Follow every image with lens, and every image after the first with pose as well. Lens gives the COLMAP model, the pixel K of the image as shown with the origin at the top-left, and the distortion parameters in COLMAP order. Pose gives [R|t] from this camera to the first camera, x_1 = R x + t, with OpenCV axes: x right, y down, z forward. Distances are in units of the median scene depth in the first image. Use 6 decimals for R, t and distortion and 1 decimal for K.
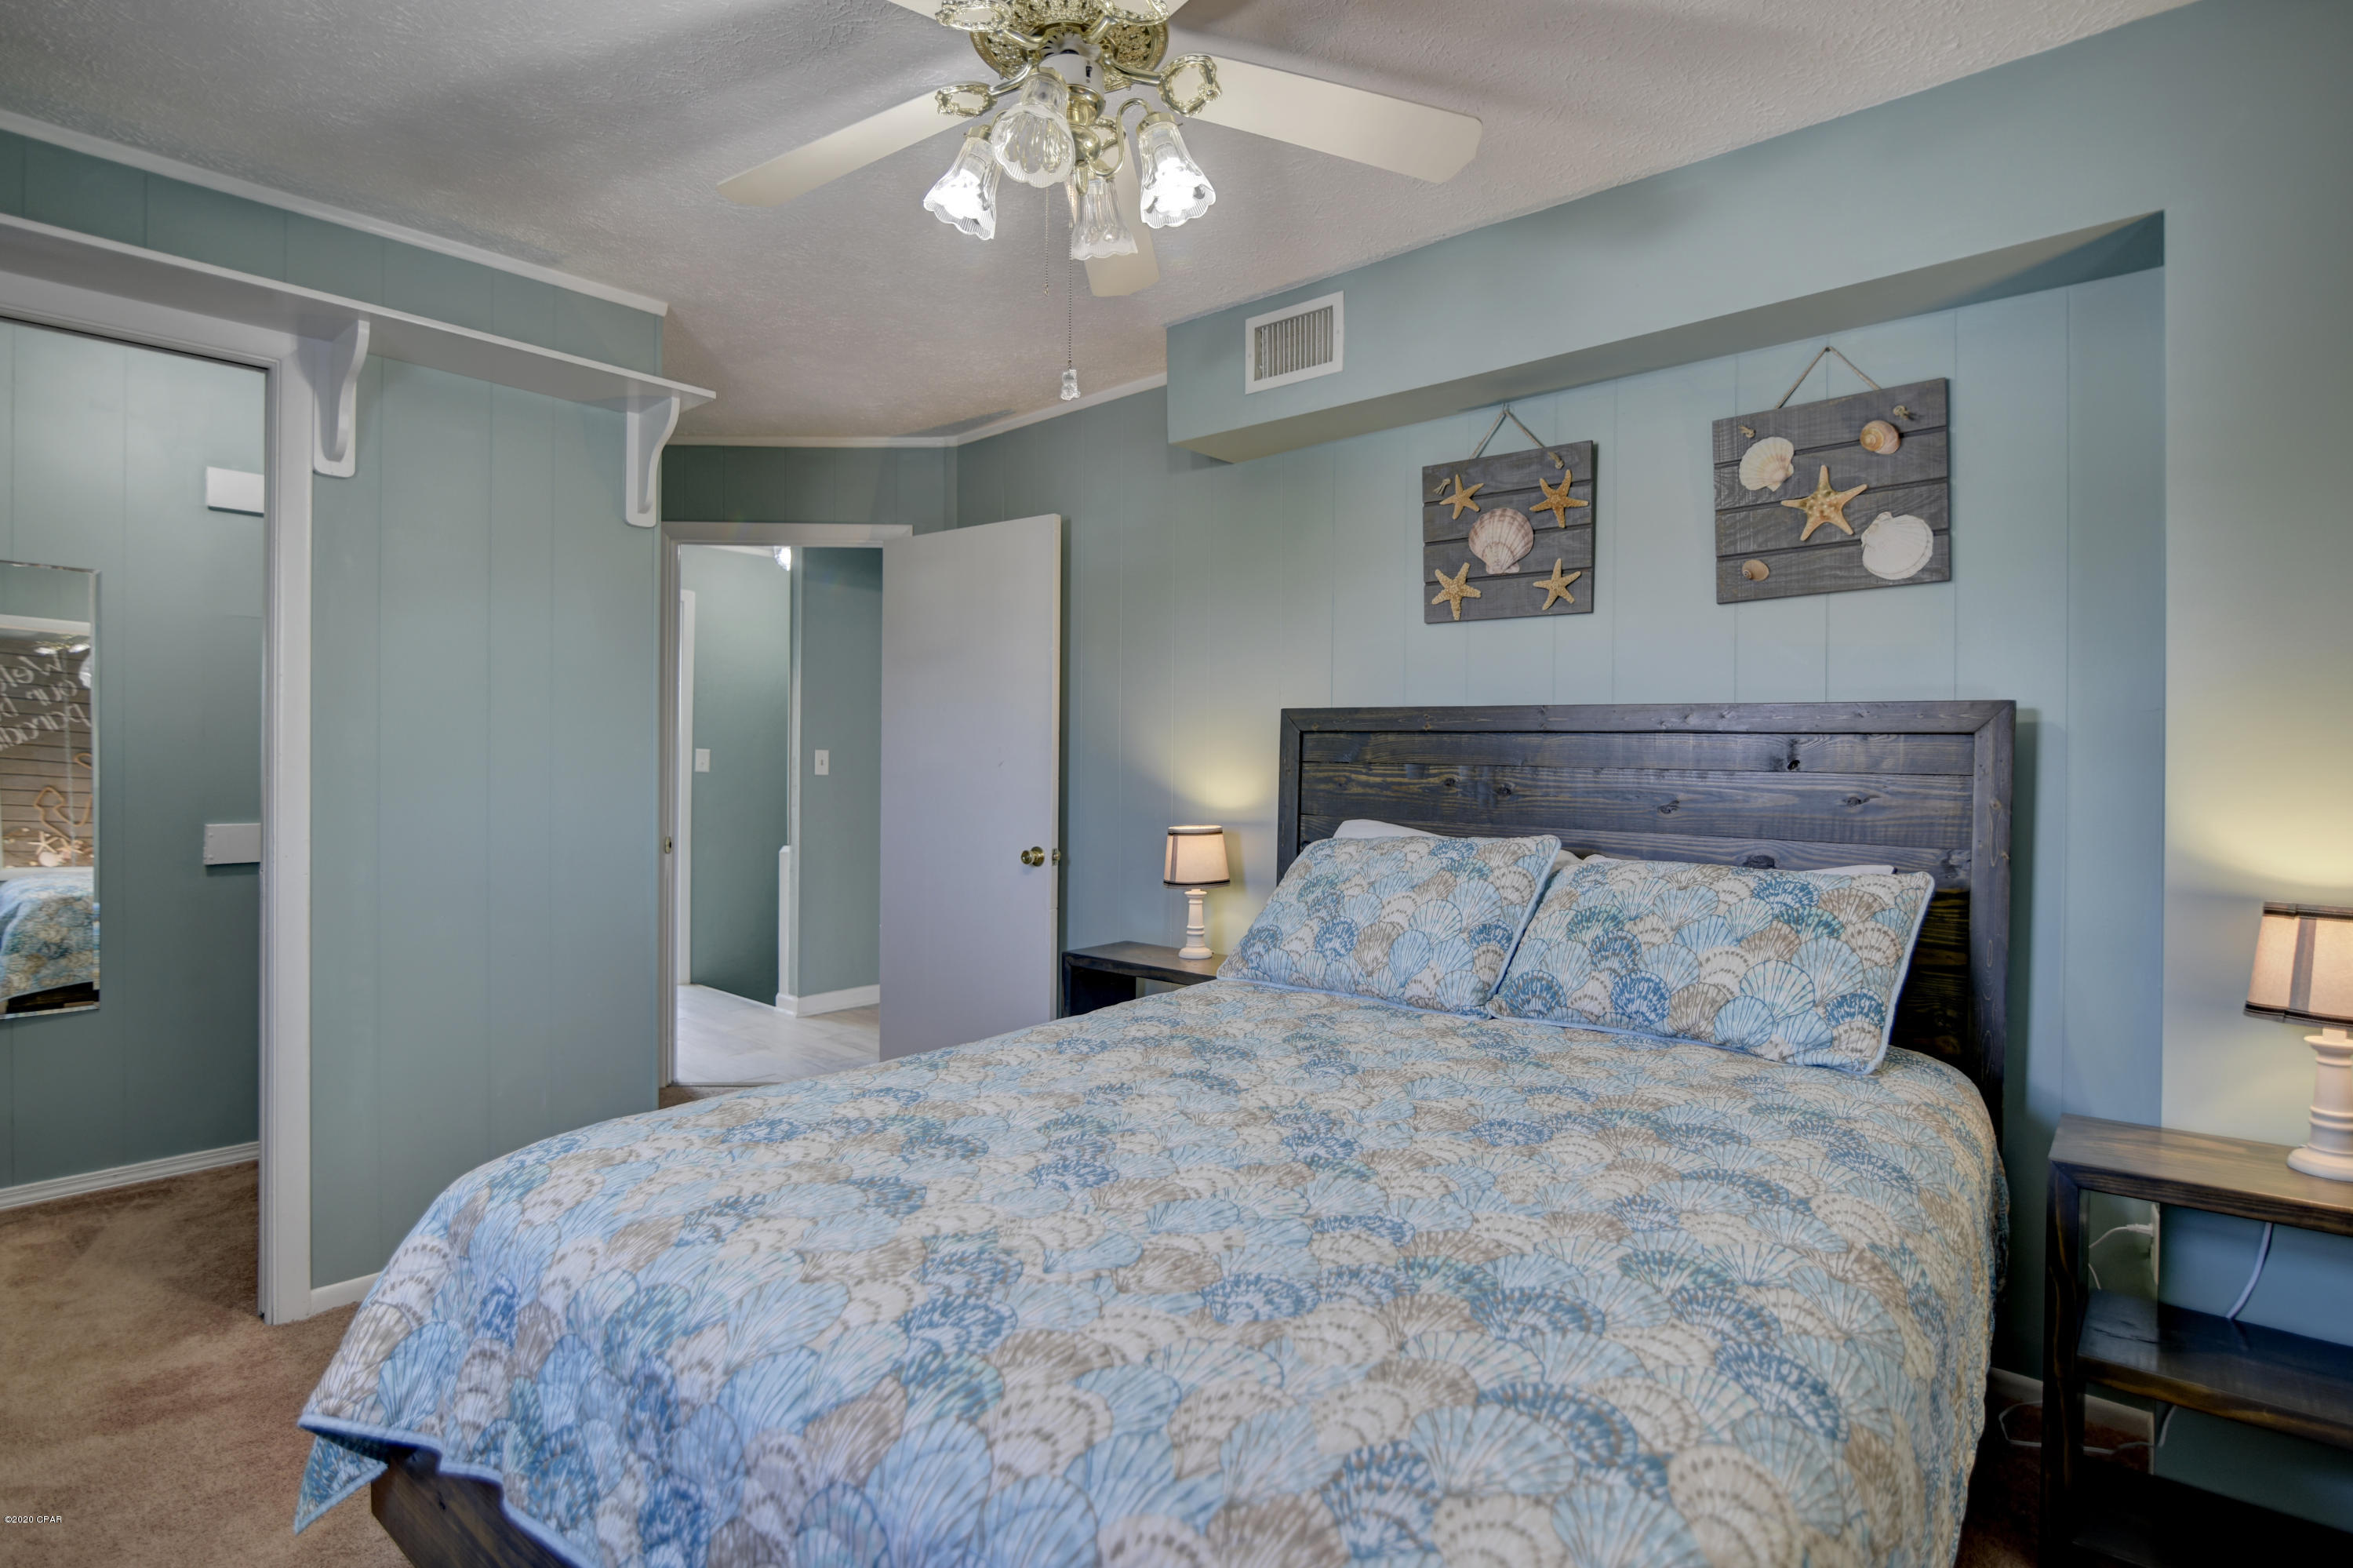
lens RADIAL K [[1155.3, 0, 1167.7], [0, 1155.3, 784.2], [0, 0, 1]] dist [-0.023068, 0.001581]
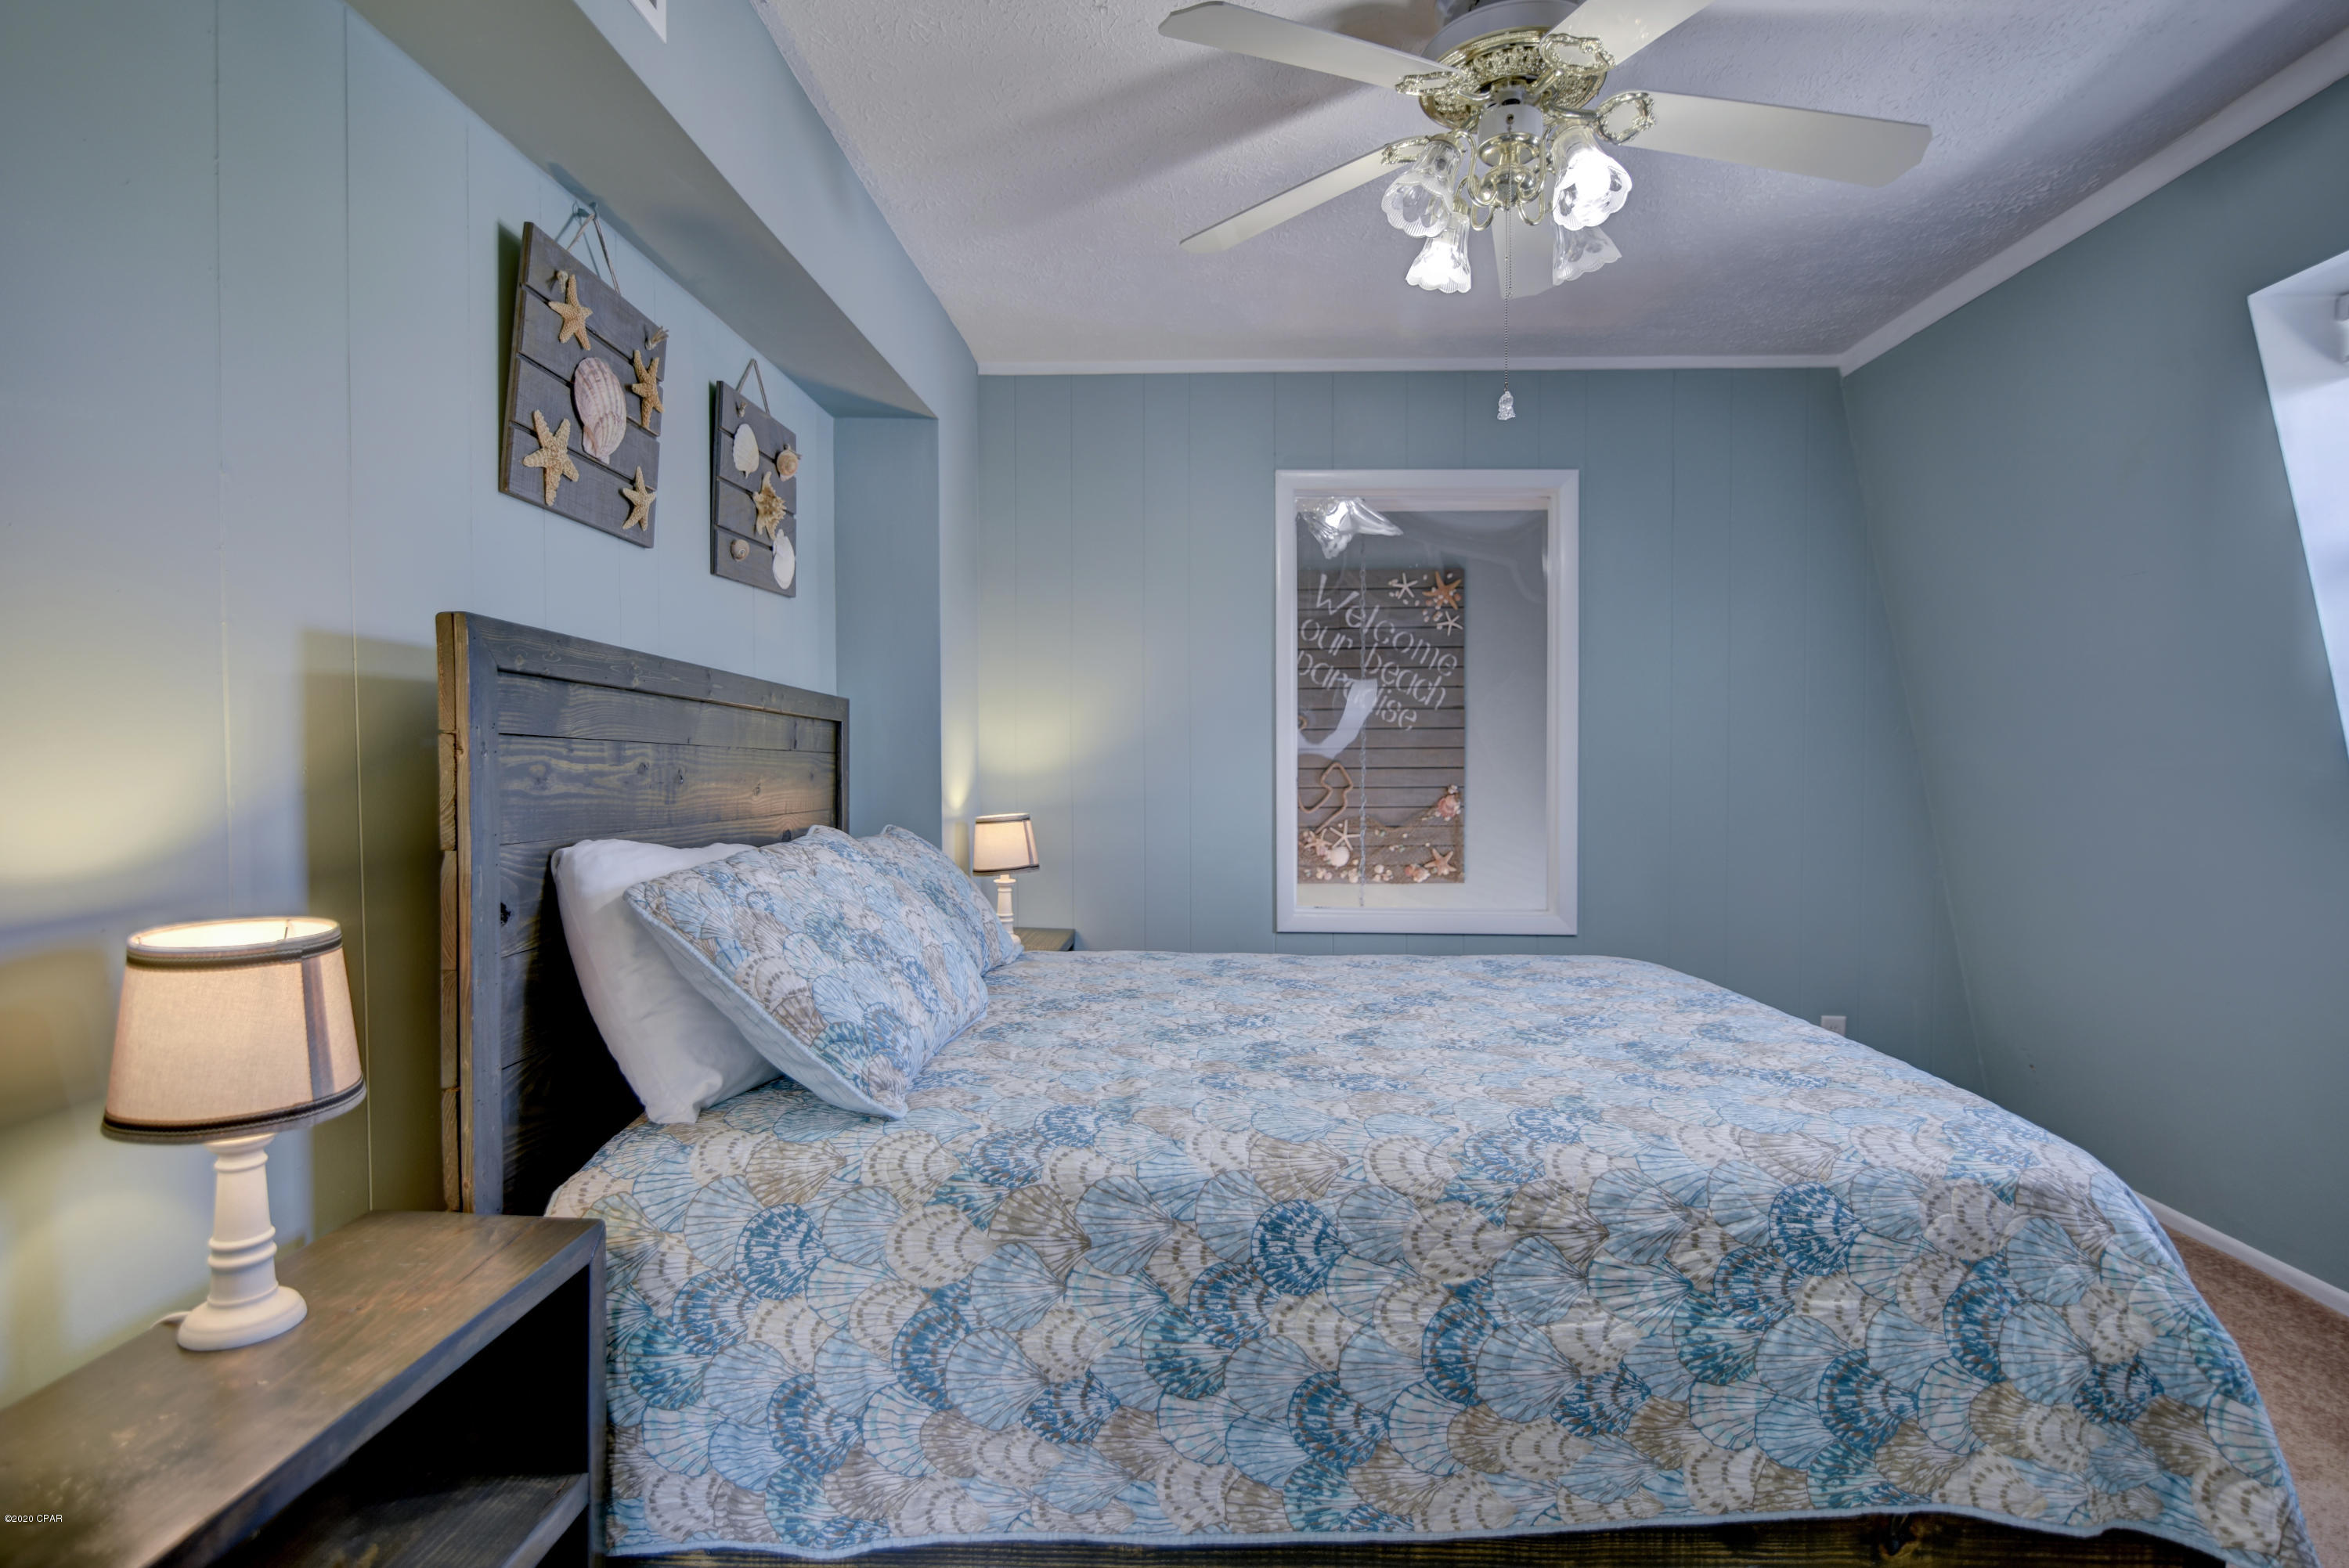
lens RADIAL K [[1153.1, 0, 1165.7], [0, 1153.1, 784.2], [0, 0, 1]] dist [-0.023068, 0.001581]
pose [[-0.618528, -0.032320, 0.785098, -0.473391], [-0.001708, 0.999207, 0.039788, -0.020523], [-0.785761, 0.023270, -0.618092, 1.221189]]
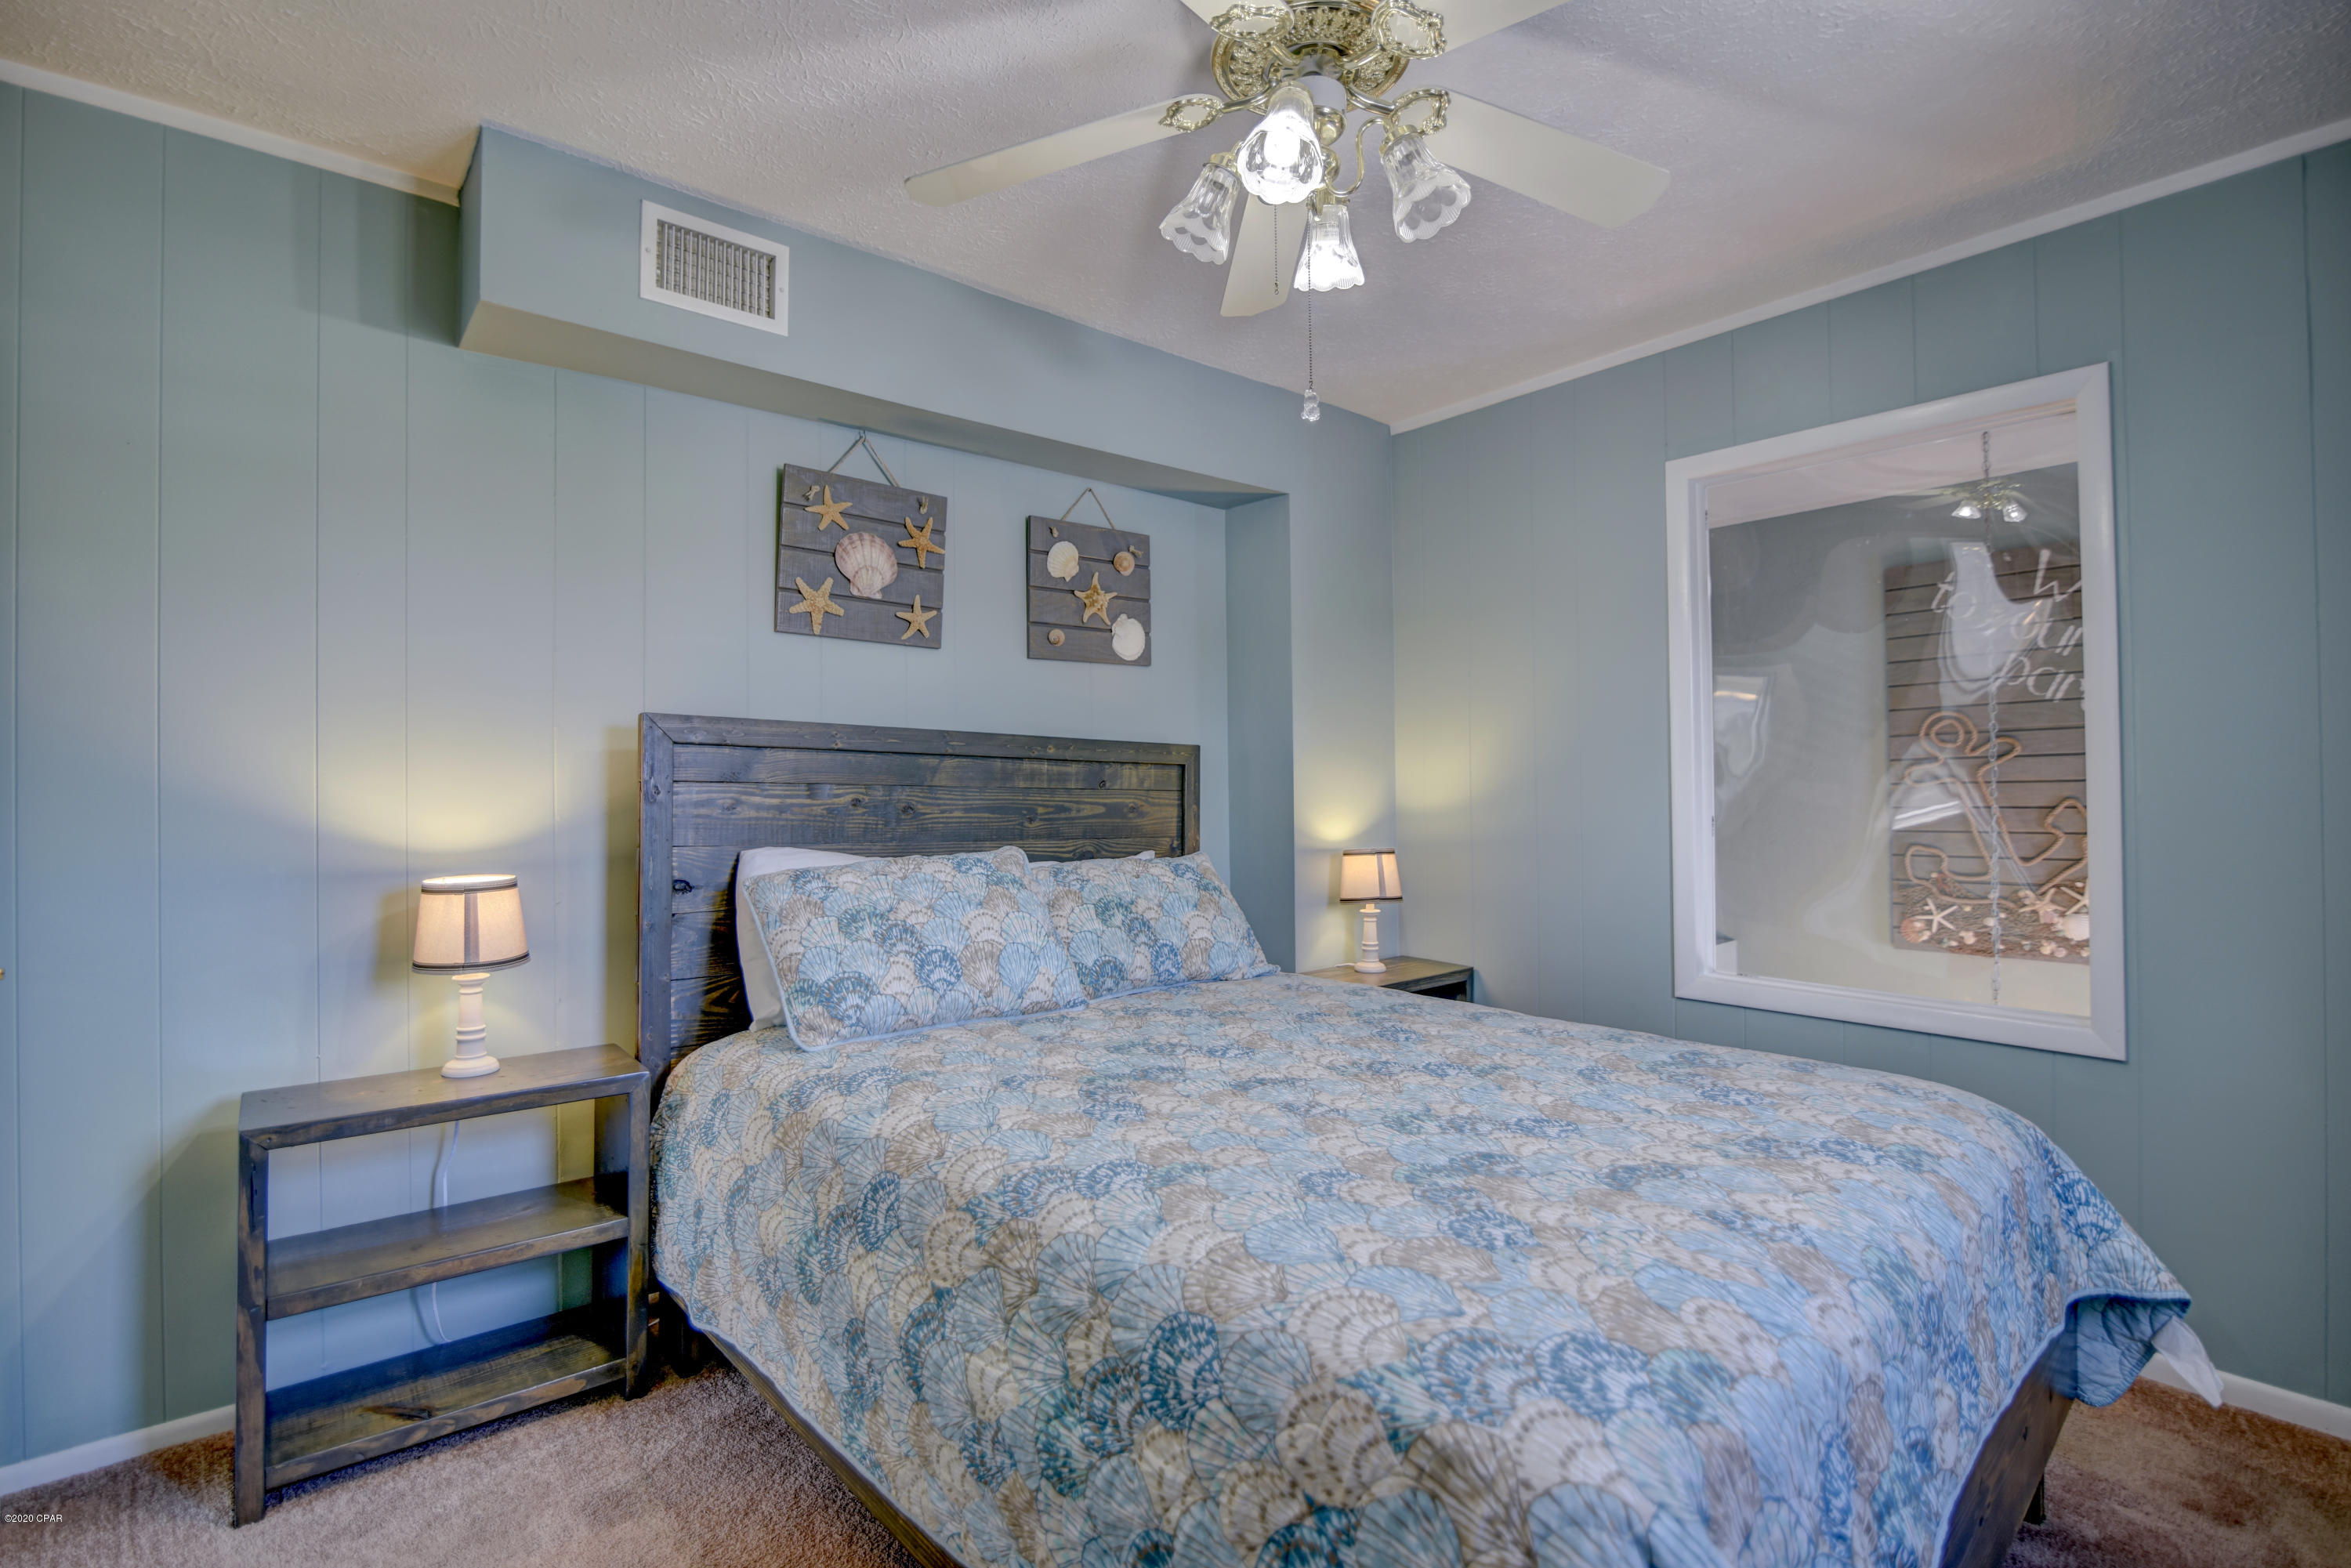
lens RADIAL K [[1088.2, 0, 1175.5], [0, 1088.2, 784.0], [0, 0, 1]] dist [-0.020181, 0.000569]
pose [[0.161739, -0.004387, 0.986824, -0.649744], [0.012965, 0.999913, 0.002320, -0.016550], [-0.986748, 0.012419, 0.161782, 0.608198]]
